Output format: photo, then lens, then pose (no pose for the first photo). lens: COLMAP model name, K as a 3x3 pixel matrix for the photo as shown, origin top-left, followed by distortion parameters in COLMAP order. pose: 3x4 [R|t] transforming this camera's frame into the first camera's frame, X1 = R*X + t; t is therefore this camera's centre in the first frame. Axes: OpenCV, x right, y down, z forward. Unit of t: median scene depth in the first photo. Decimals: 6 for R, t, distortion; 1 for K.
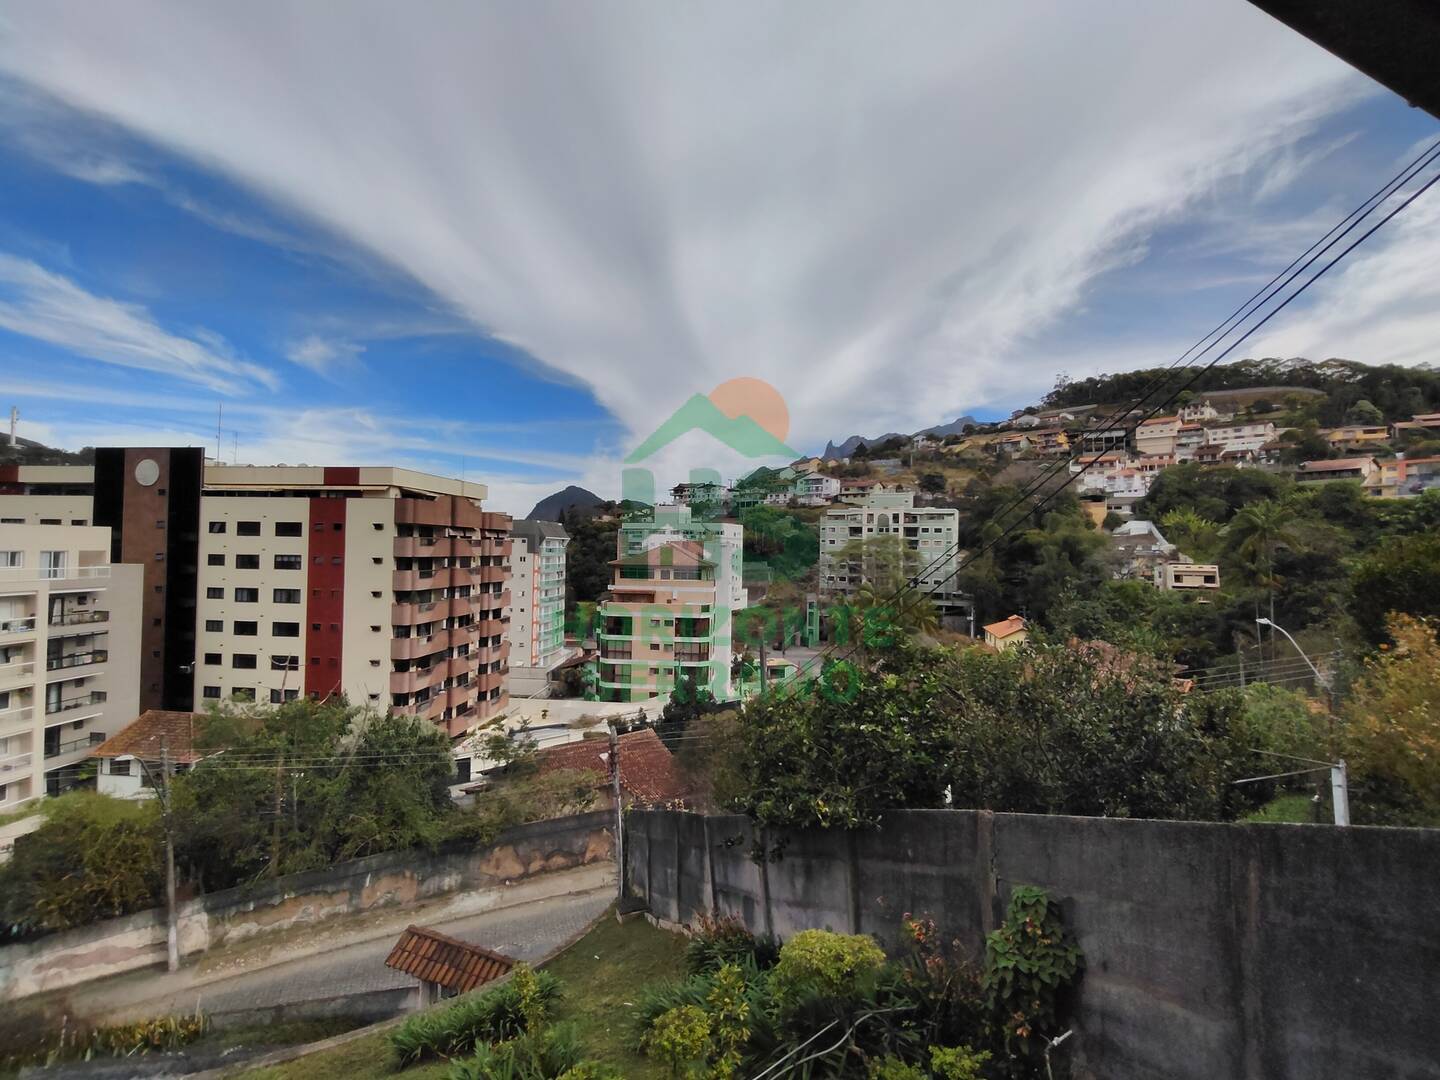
lens RADIAL K [[667.8, 0, 694.0], [0, 667.8, 527.1], [0, 0, 1]] dist [-0.005179, 0.003741]
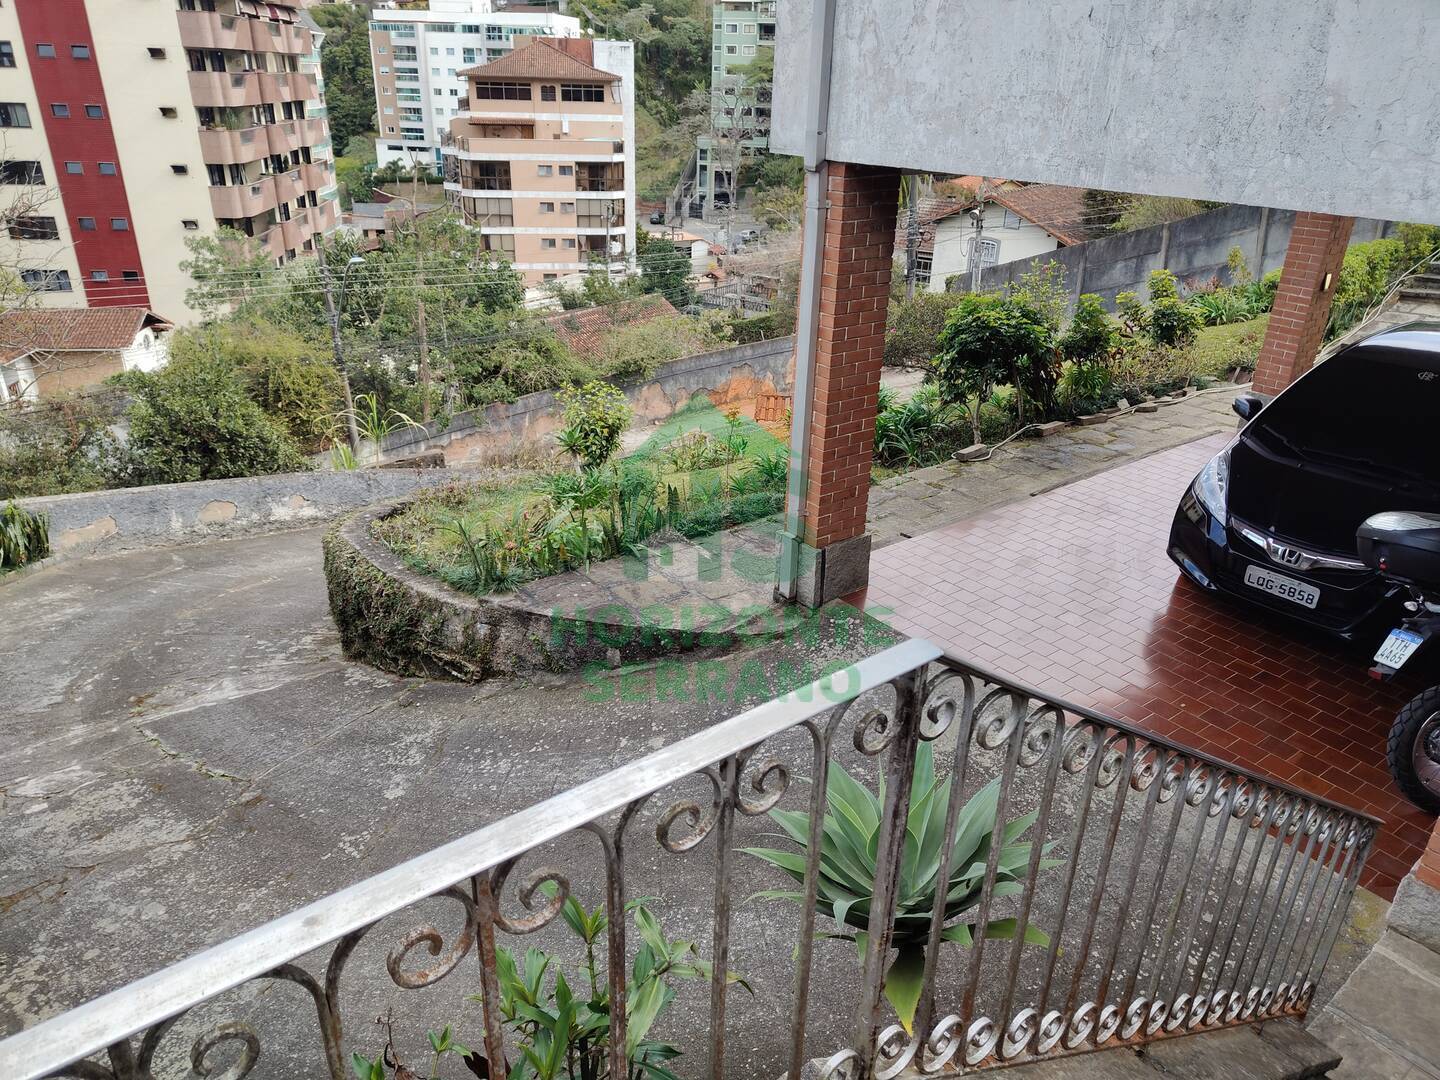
lens RADIAL K [[992.7, 0, 715.5], [0, 992.7, 538.3], [0, 0, 1]] dist [0.001523, -0.001994]
pose [[0.972142, -0.090923, 0.216039, -0.164325], [-0.017771, 0.890454, 0.454726, 0.018293], [-0.233718, -0.445898, 0.864032, -0.083325]]
